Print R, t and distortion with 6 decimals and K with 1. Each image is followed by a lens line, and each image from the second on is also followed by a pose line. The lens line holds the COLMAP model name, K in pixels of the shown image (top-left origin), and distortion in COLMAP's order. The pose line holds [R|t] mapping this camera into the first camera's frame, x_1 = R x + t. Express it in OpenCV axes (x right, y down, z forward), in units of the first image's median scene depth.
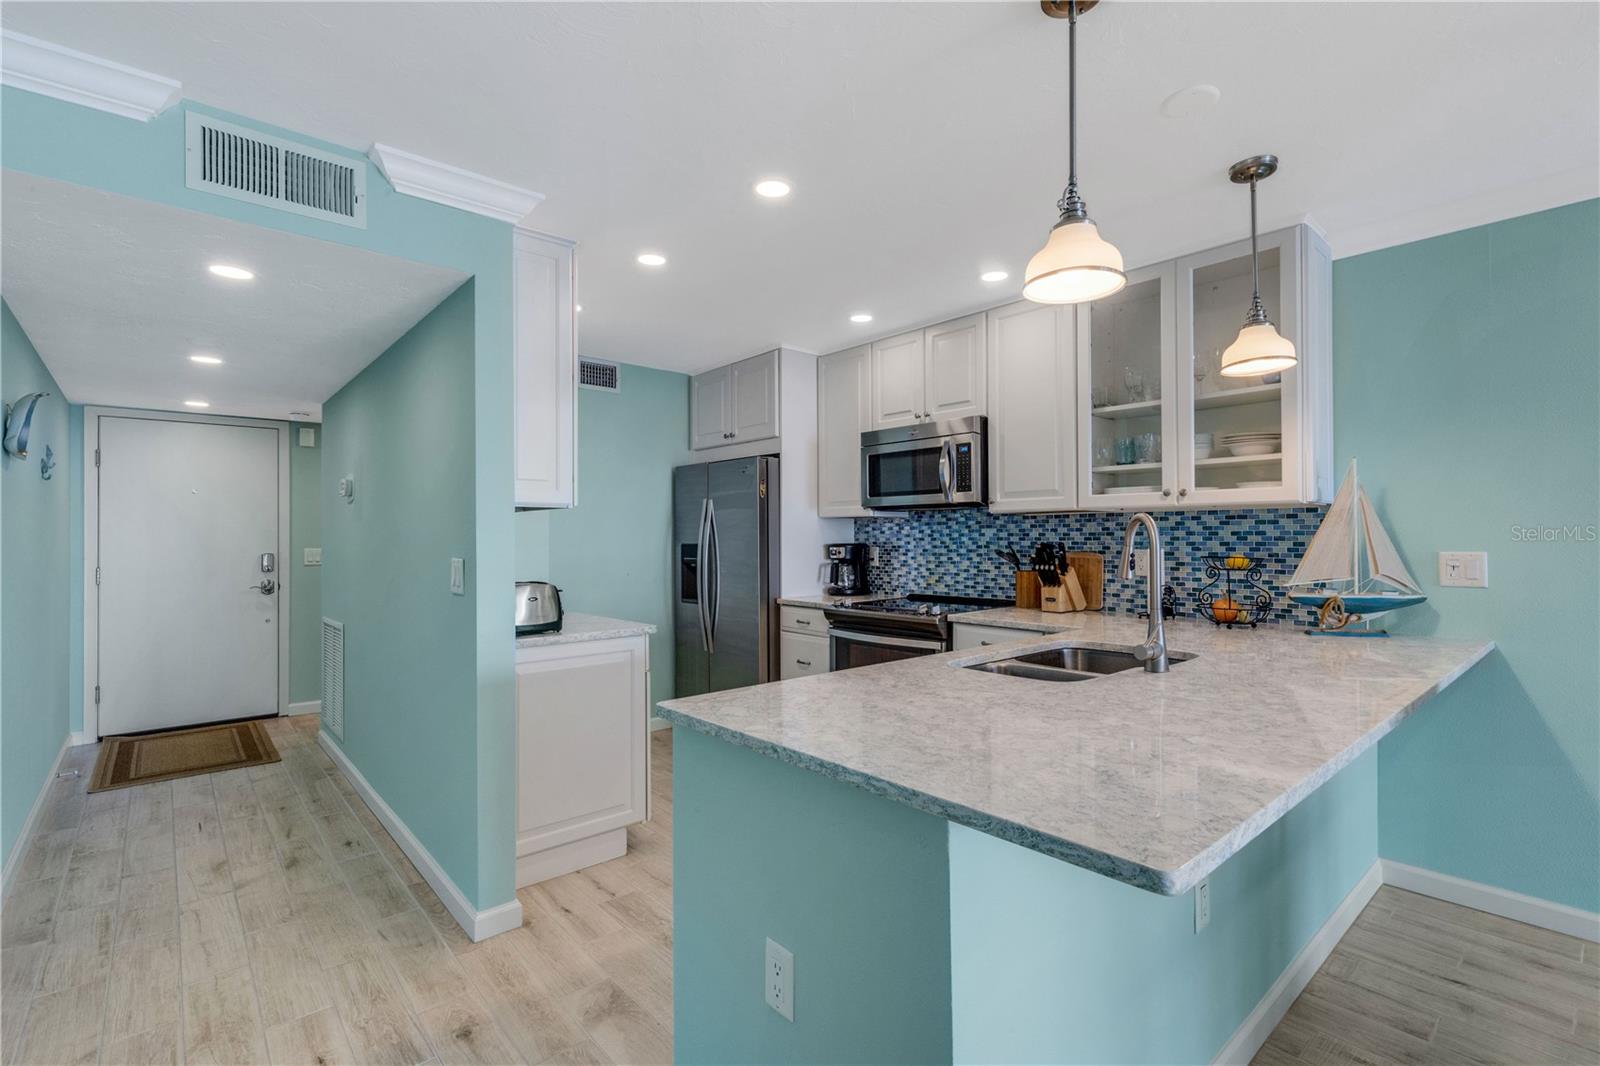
lens RADIAL K [[740.6, 0, 802.1], [0, 740.6, 531.3], [0, 0, 1]] dist [0.009571, -0.001354]
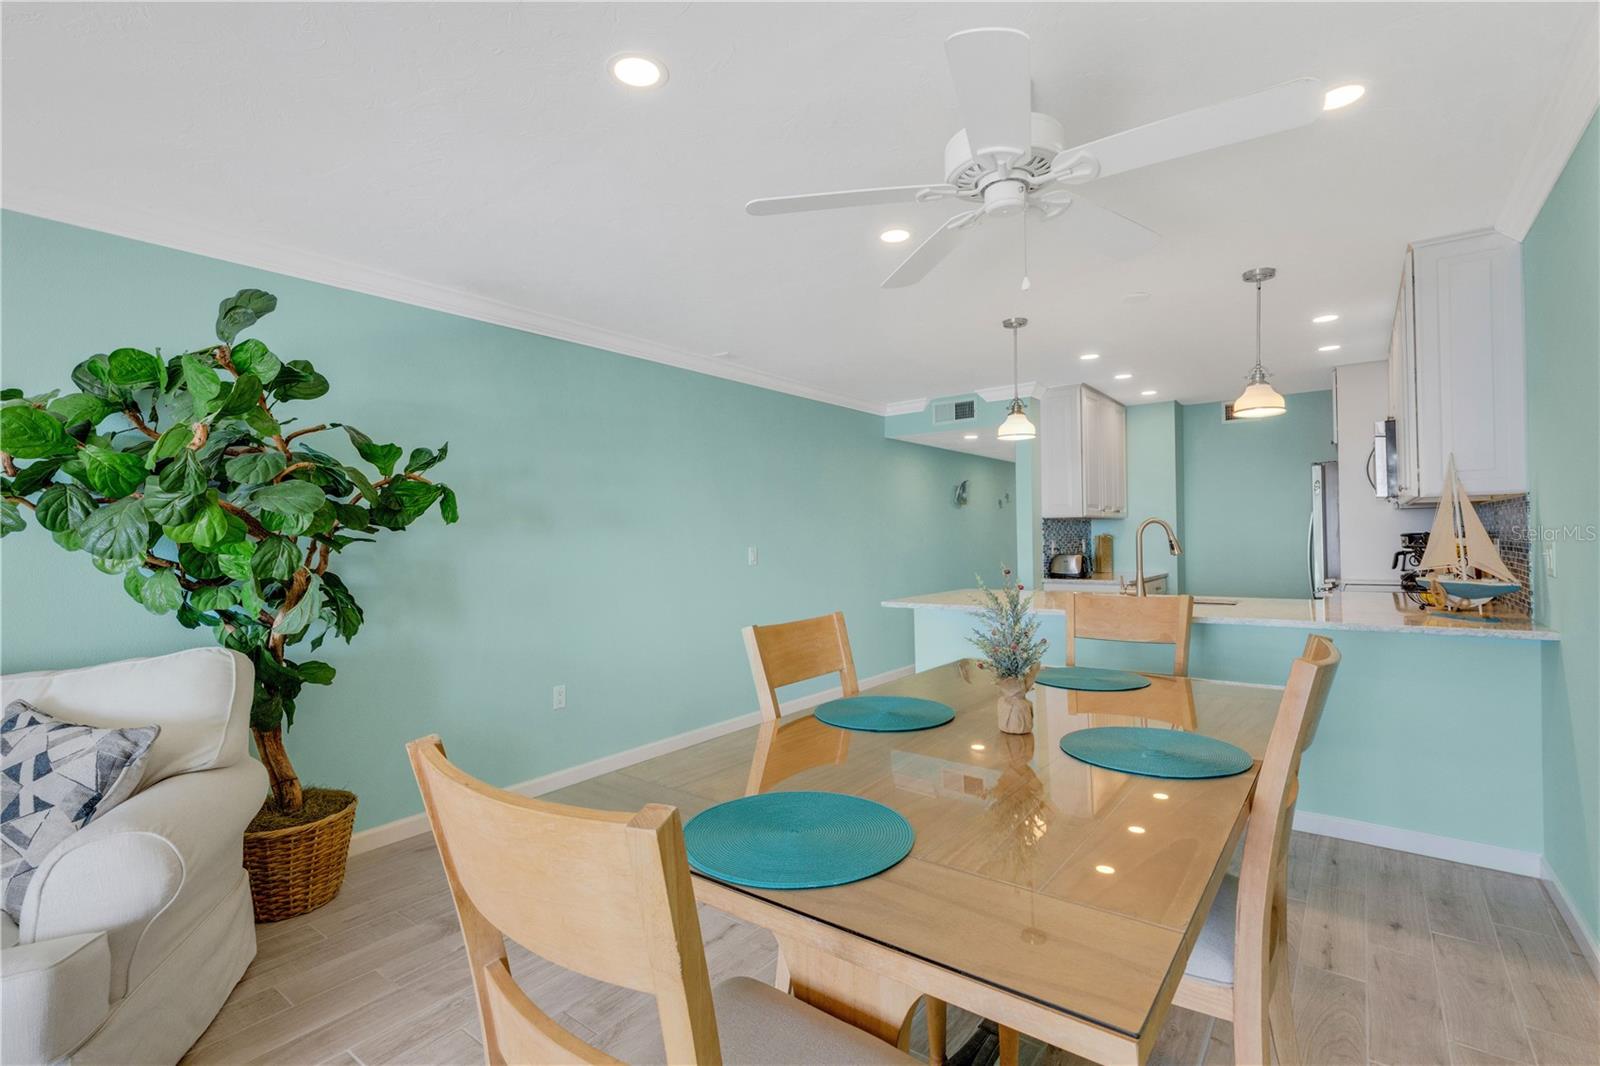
lens RADIAL K [[740.6, 0, 789.4], [0, 740.6, 533.3], [0, 0, 1]] dist [0.009571, -0.001354]
pose [[0.184306, 0.002994, -0.982864, 1.119227], [0.020070, 0.999775, 0.006809, -0.011788], [0.982664, -0.020981, 0.184205, -0.113327]]
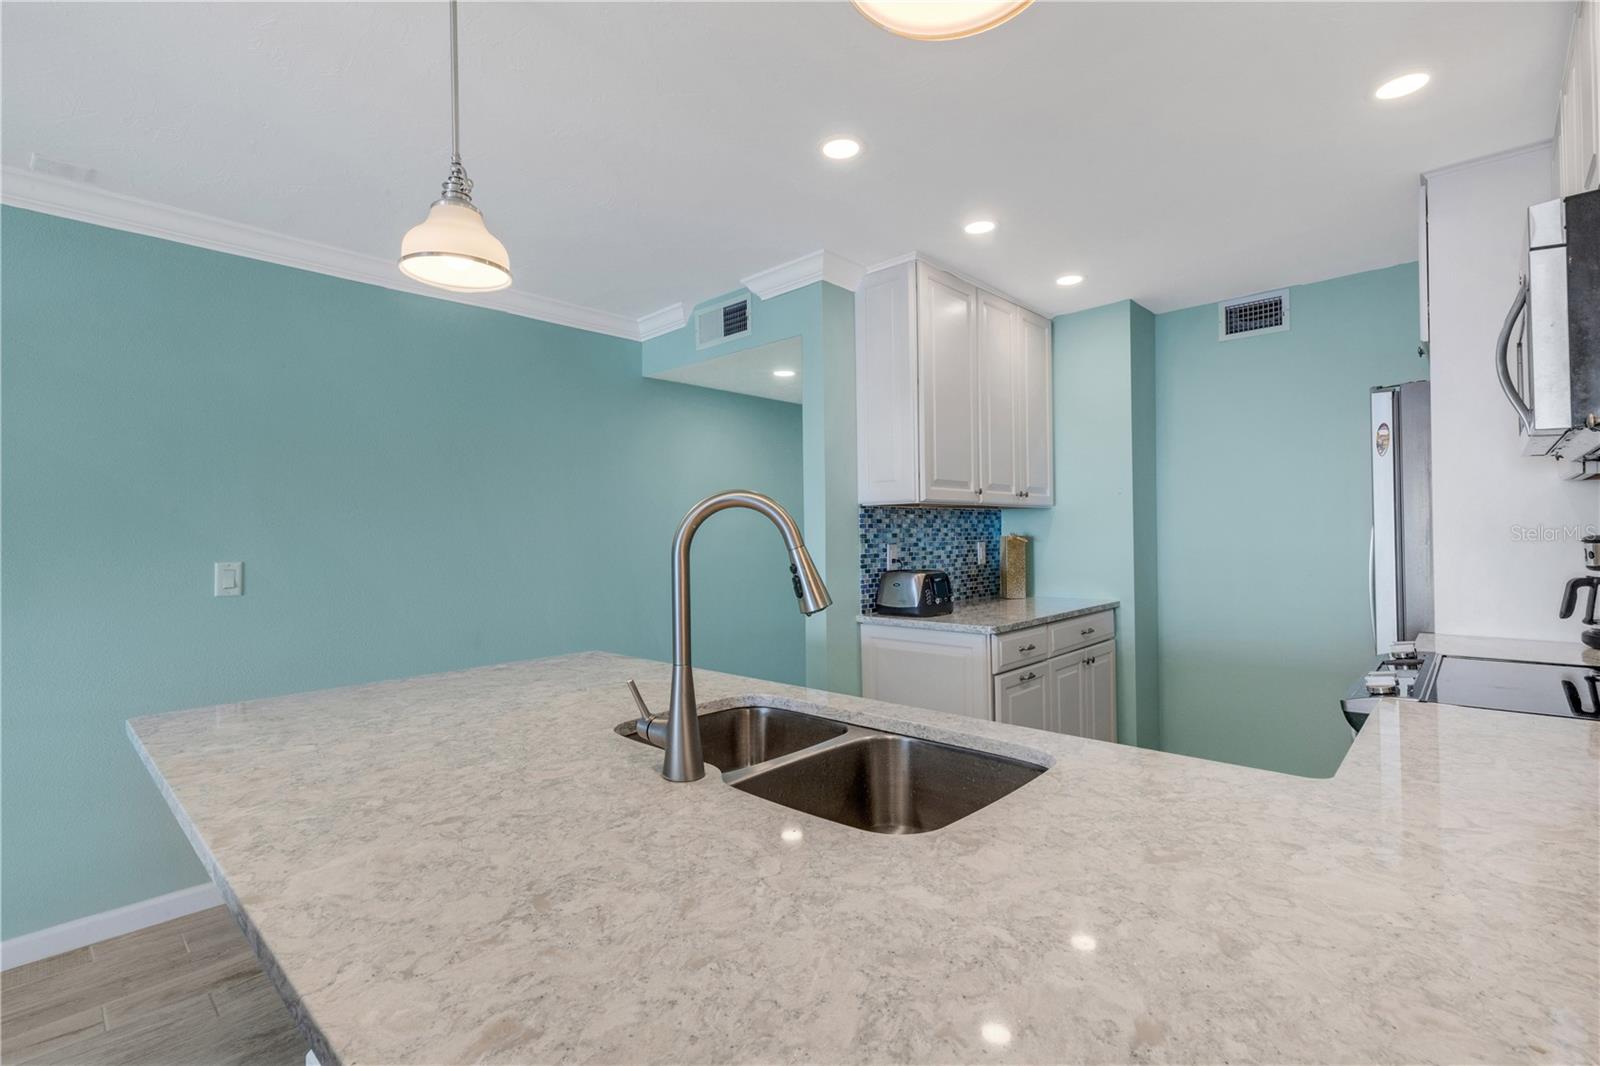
lens RADIAL K [[740.6, 0, 797.6], [0, 740.6, 524.1], [0, 0, 1]] dist [0.009571, -0.001354]
pose [[0.088333, -0.004147, -0.996082, 0.549007], [0.022442, 0.999746, -0.002172, -0.000847], [0.995838, -0.022163, 0.088404, 0.535332]]
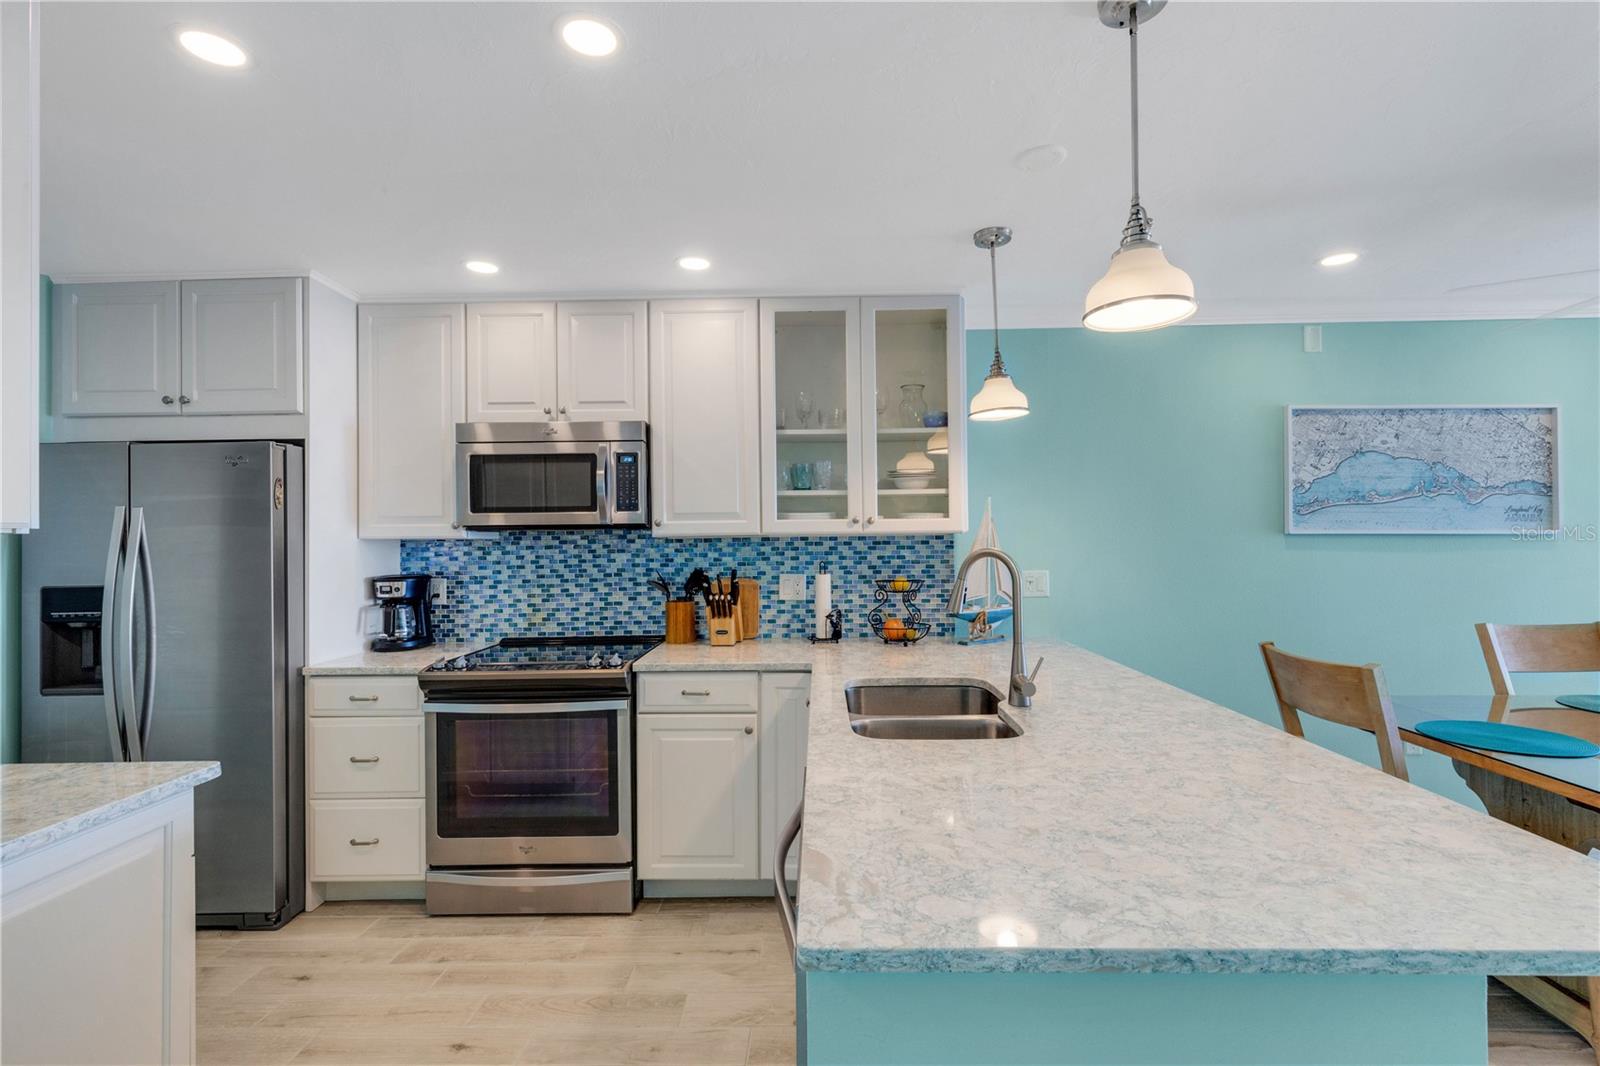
lens RADIAL K [[740.6, 0, 814.4], [0, 740.6, 530.8], [0, 0, 1]] dist [0.009571, -0.001354]
pose [[0.670157, 0.005766, 0.742197, -0.239140], [0.003877, 0.999929, -0.011270, -0.019926], [-0.742209, 0.010430, 0.670087, 0.272074]]
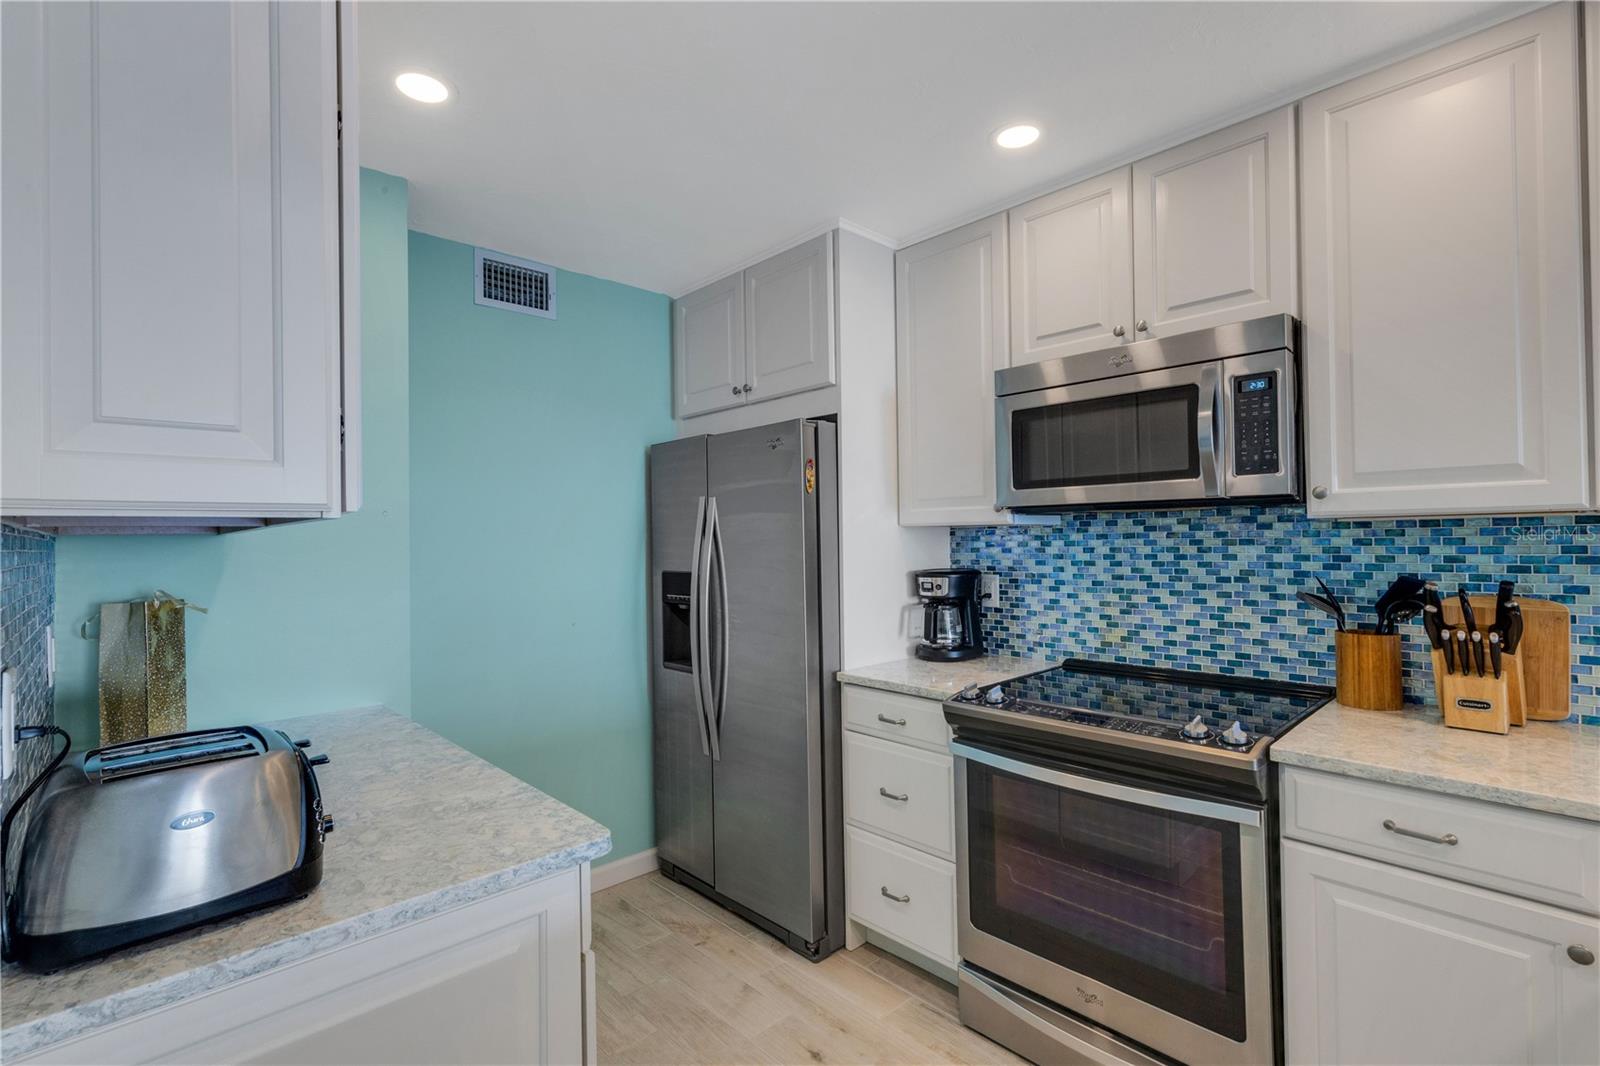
lens RADIAL K [[740.6, 0, 795.1], [0, 740.6, 530.7], [0, 0, 1]] dist [0.009571, -0.001354]
pose [[0.999594, -0.010446, 0.026493, -0.088365], [0.010506, 0.999943, -0.002138, -0.017345], [-0.026469, 0.002415, 0.999647, 0.491441]]
